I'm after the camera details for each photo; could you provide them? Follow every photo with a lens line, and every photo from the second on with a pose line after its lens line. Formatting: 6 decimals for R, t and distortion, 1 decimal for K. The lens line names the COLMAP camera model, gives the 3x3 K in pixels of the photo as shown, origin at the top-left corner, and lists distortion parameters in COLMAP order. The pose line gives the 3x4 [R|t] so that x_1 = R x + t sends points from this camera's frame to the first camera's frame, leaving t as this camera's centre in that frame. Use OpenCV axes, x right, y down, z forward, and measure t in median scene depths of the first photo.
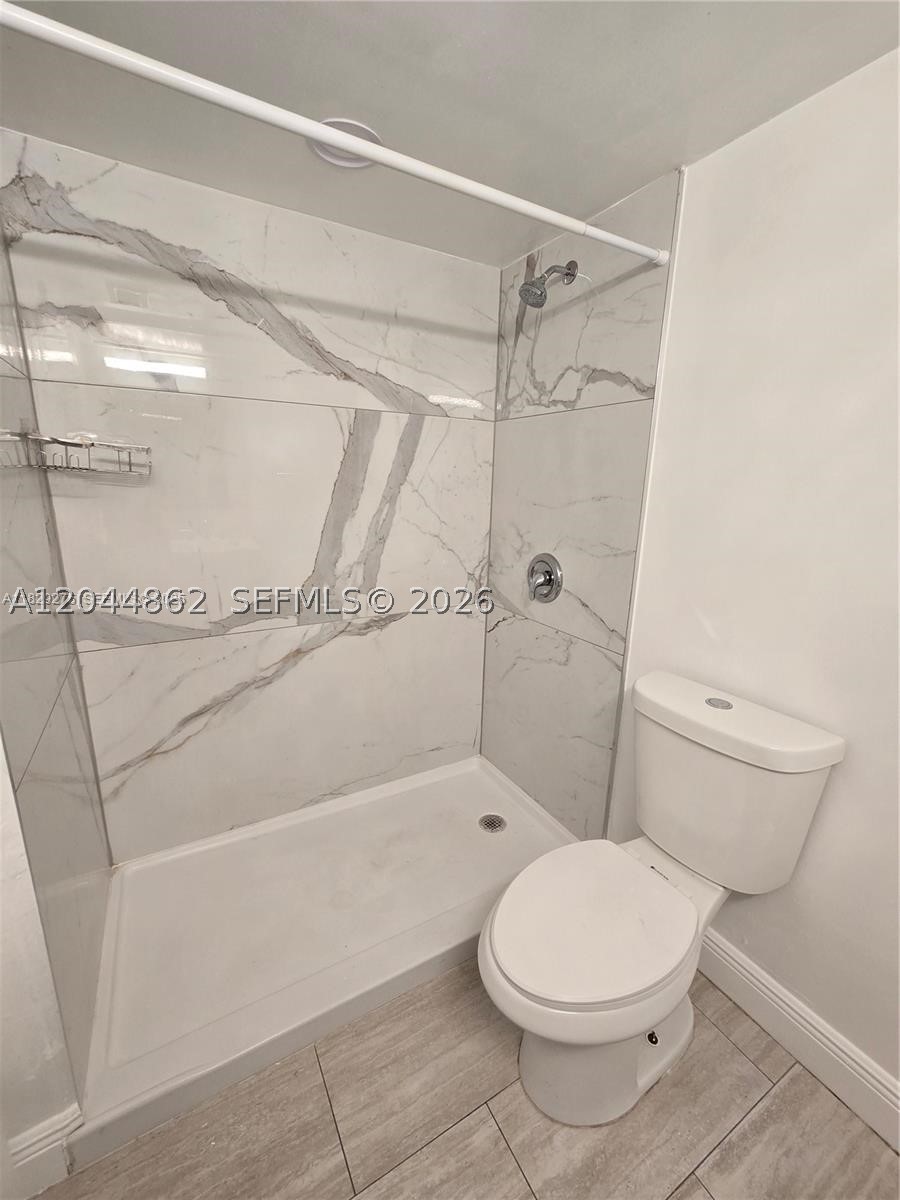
lens RADIAL K [[492.1, 0, 449.5], [0, 492.1, 605.3], [0, 0, 1]] dist [-0.007103, 0.002733]
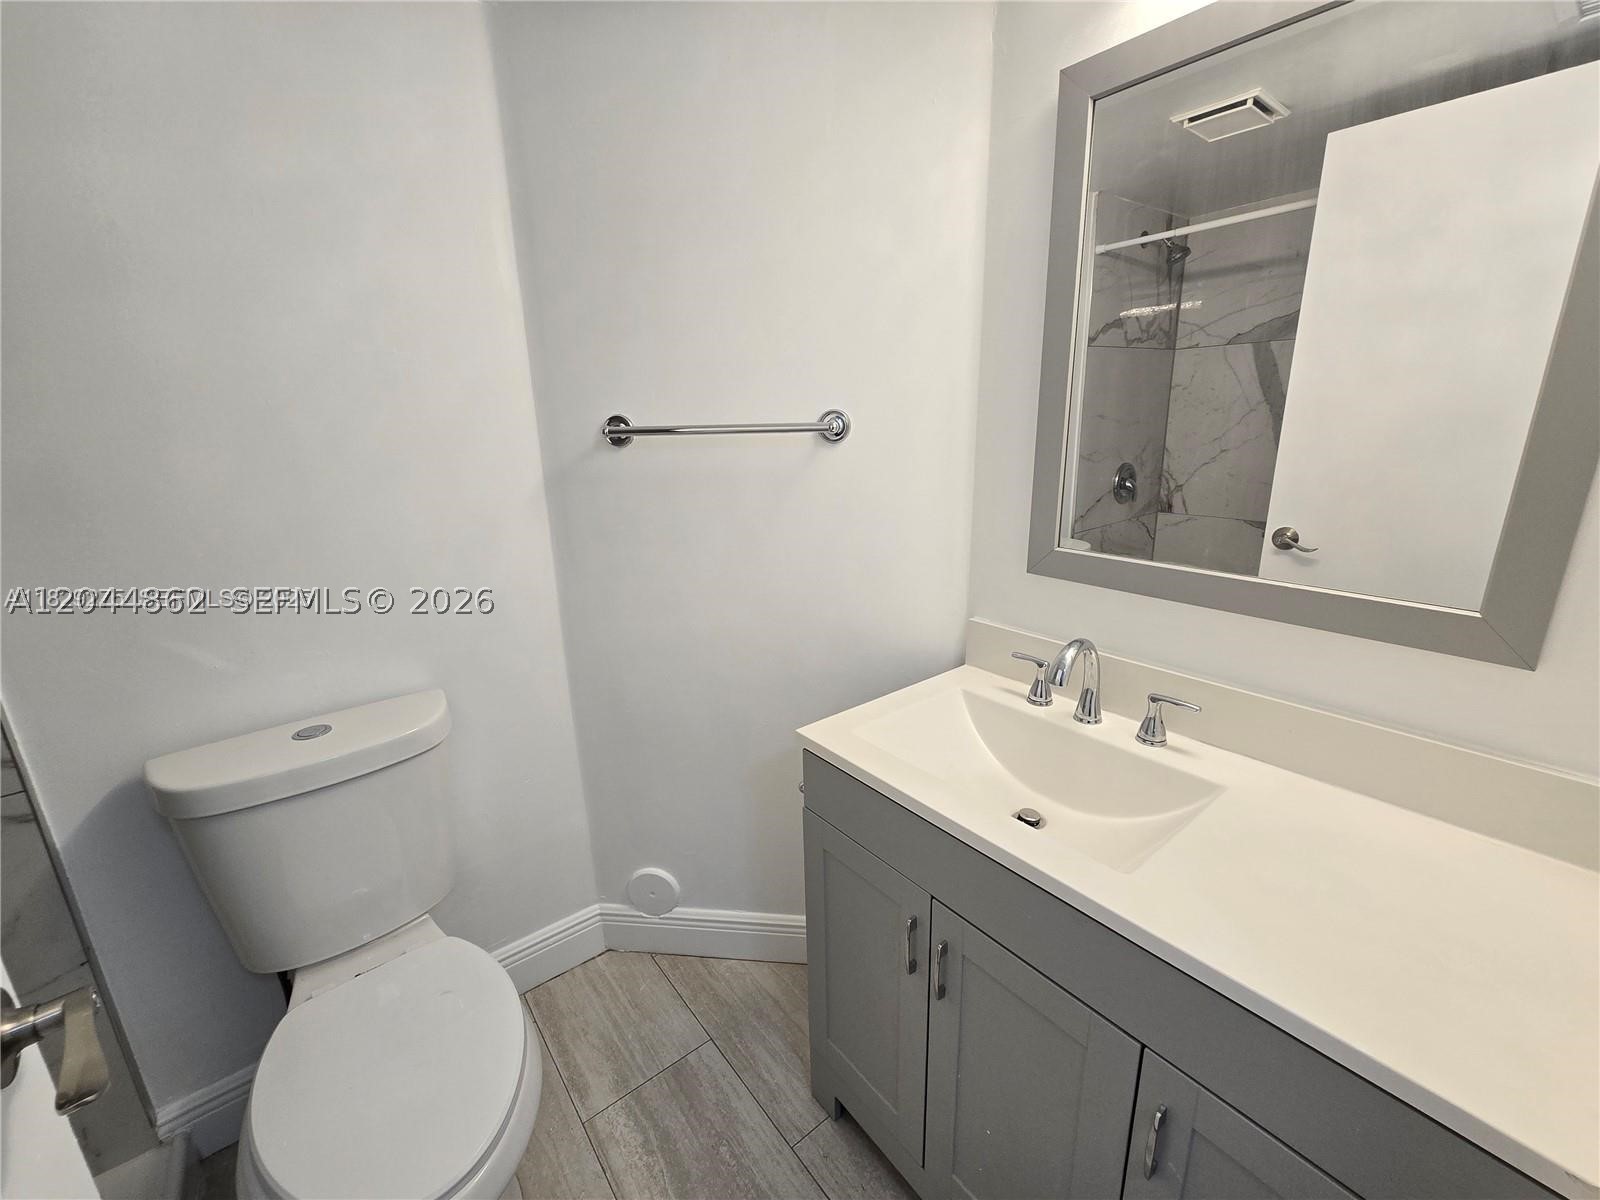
lens RADIAL K [[656.2, 0, 800.8], [0, 656.2, 598.8], [0, 0, 1]] dist [-0.007103, 0.002733]
pose [[-0.136975, -0.280344, 0.950076, -0.506344], [0.268708, 0.912638, 0.308038, -0.104527], [-0.953433, 0.297487, -0.049678, 0.310970]]
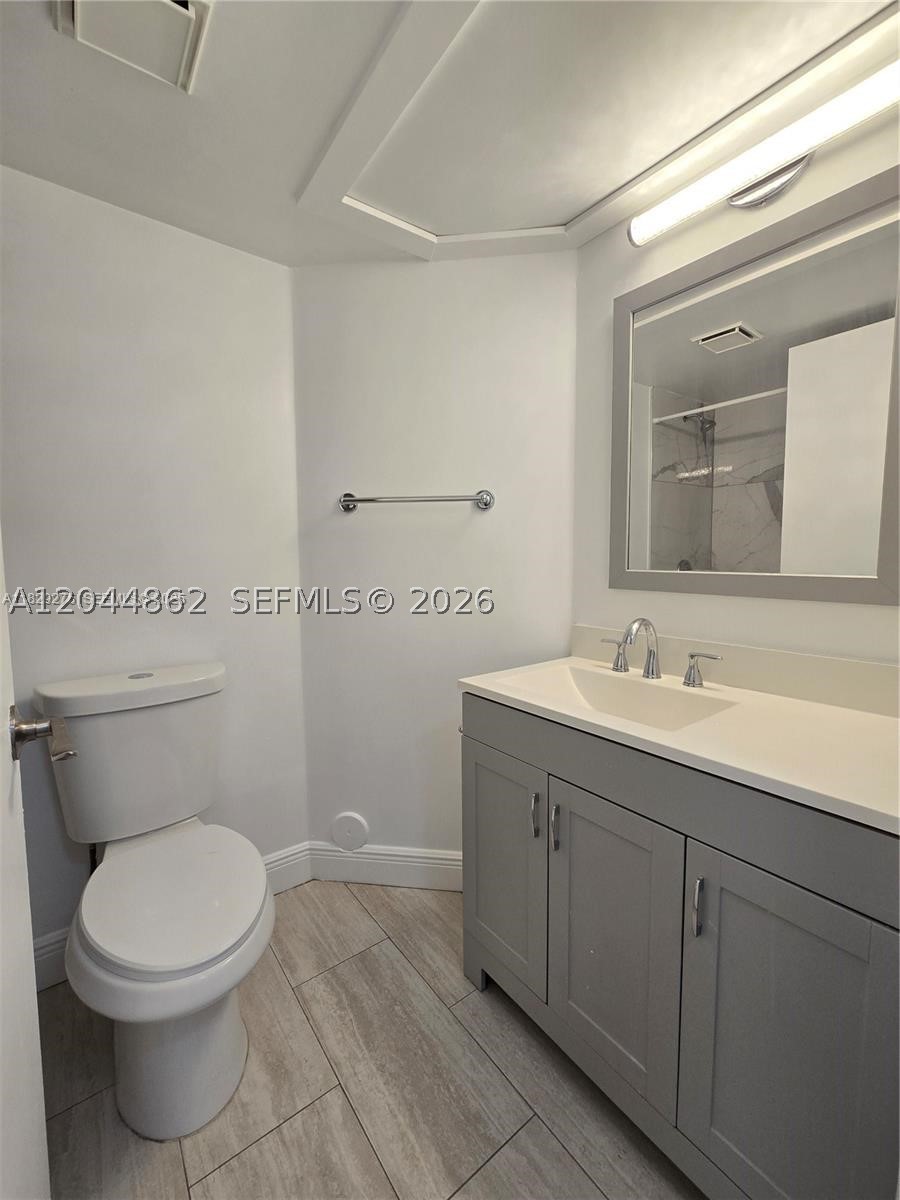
lens RADIAL K [[492.1, 0, 448.4], [0, 492.1, 595.6], [0, 0, 1]] dist [-0.007103, 0.002733]
pose [[-0.119947, -0.099394, 0.987792, -0.733805], [0.253527, 0.958919, 0.127275, 0.066013], [-0.959863, 0.265699, -0.089820, 0.410111]]
